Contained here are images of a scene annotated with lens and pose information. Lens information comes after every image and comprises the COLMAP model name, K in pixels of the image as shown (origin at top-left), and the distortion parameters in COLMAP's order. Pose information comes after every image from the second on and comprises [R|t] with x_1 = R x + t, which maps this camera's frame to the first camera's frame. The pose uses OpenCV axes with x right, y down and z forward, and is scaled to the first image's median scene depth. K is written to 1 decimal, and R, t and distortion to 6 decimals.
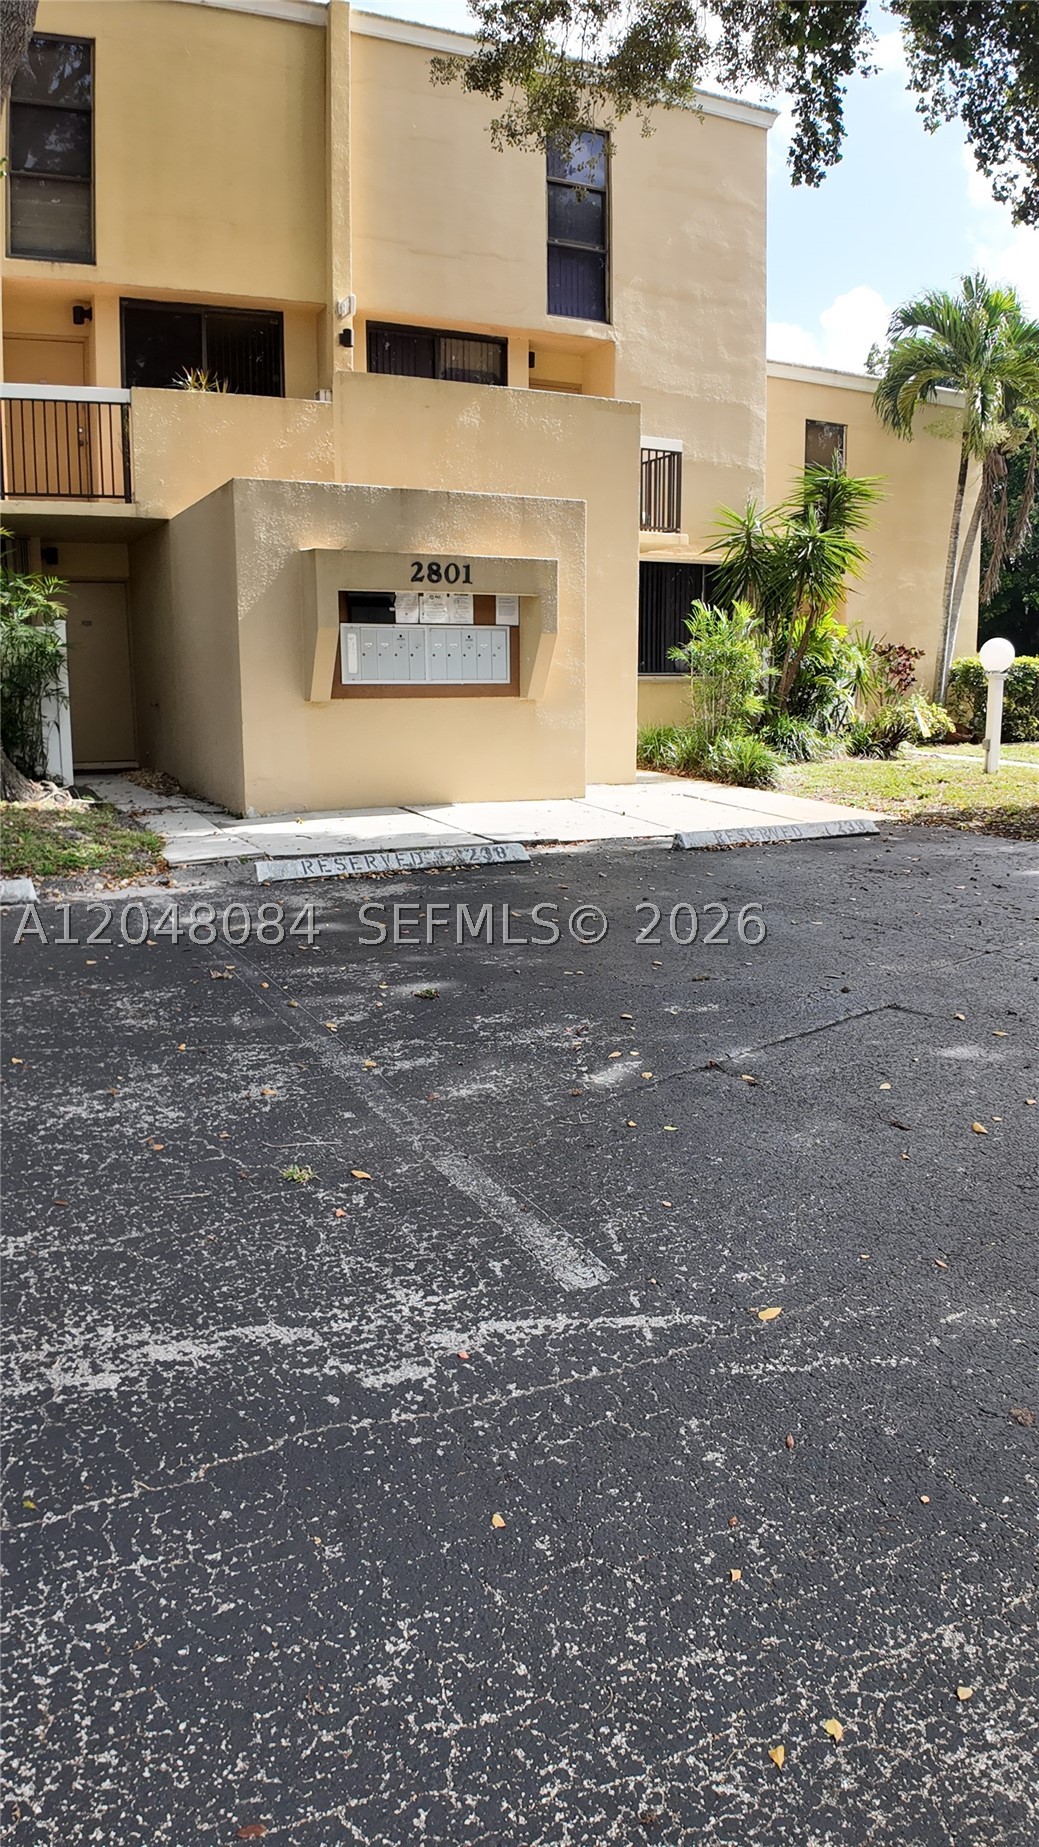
lens RADIAL K [[1216.1, 0, 519.5], [0, 1216.1, 923.5], [0, 0, 1]] dist [-0.083395, -0.043102]
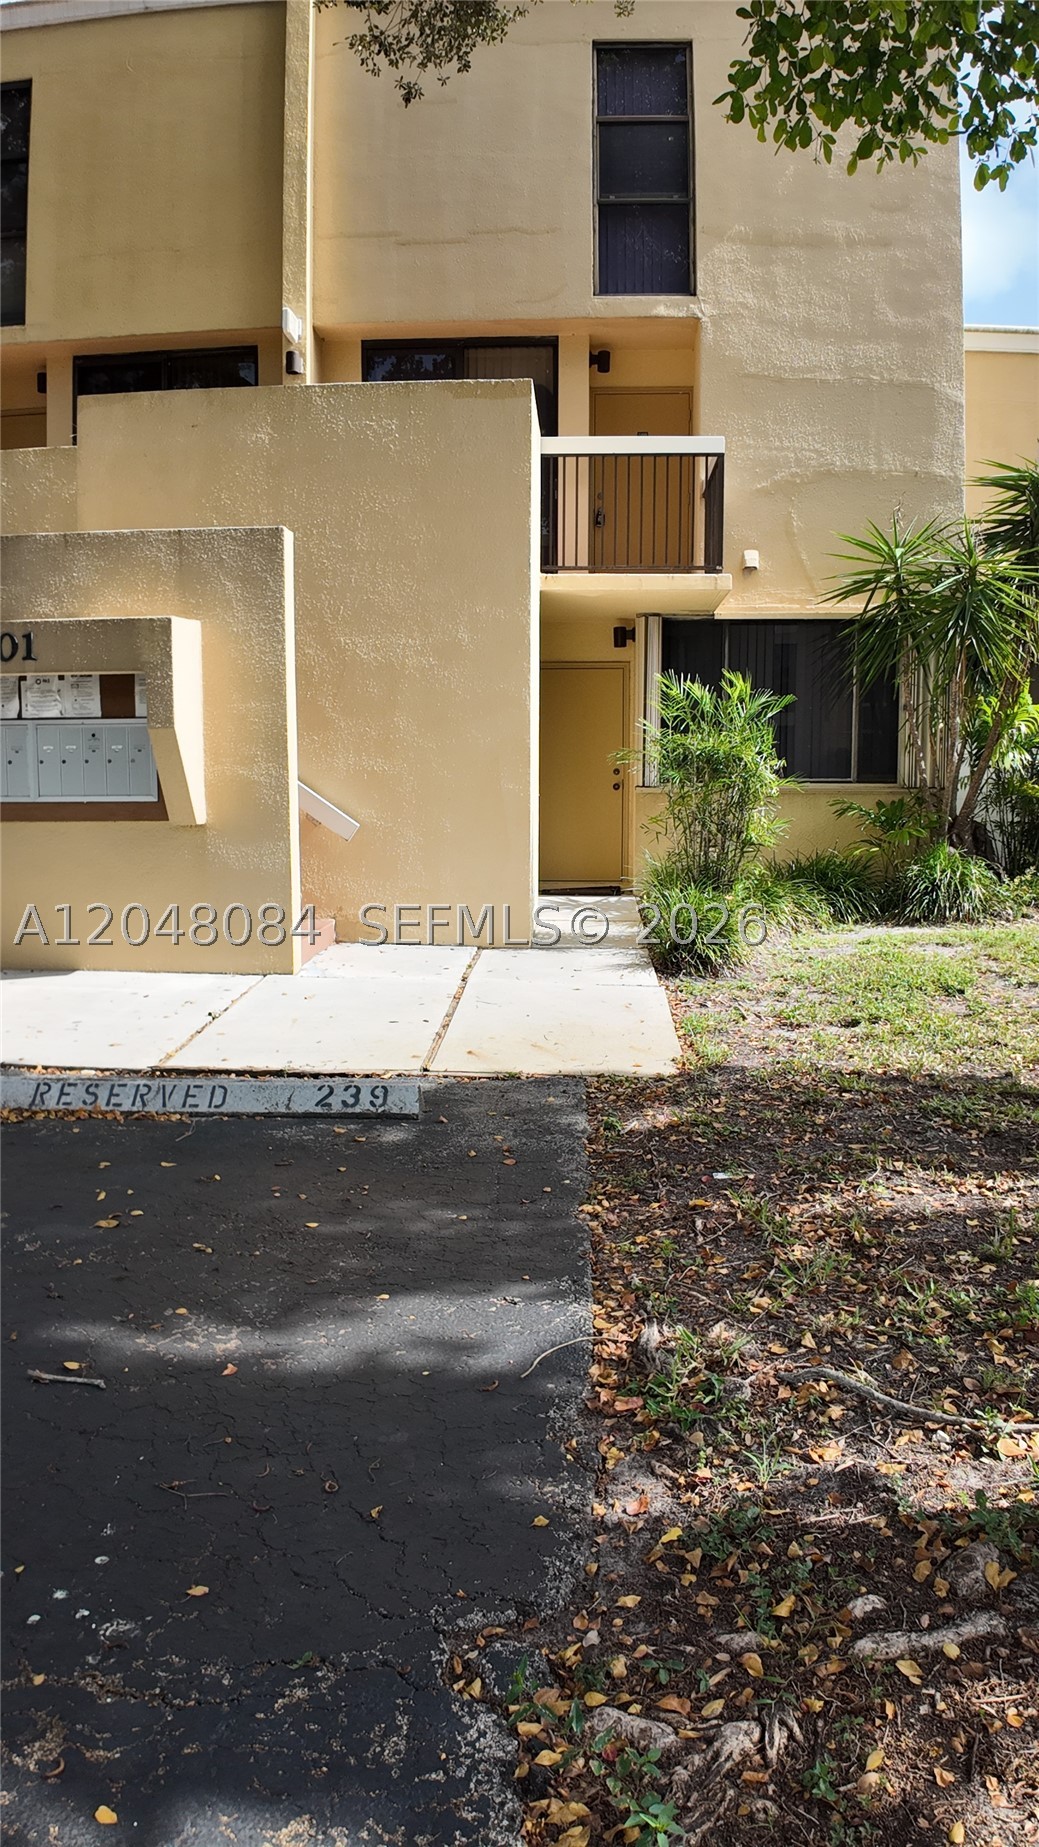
lens RADIAL K [[1216.1, 0, 519.5], [0, 1216.1, 923.5], [0, 0, 1]] dist [-0.083395, -0.043102]
pose [[0.872503, 0.063320, -0.484489, 0.362526], [-0.098763, 0.993955, -0.047955, -0.084414], [0.478524, 0.089691, 0.873482, 0.367474]]
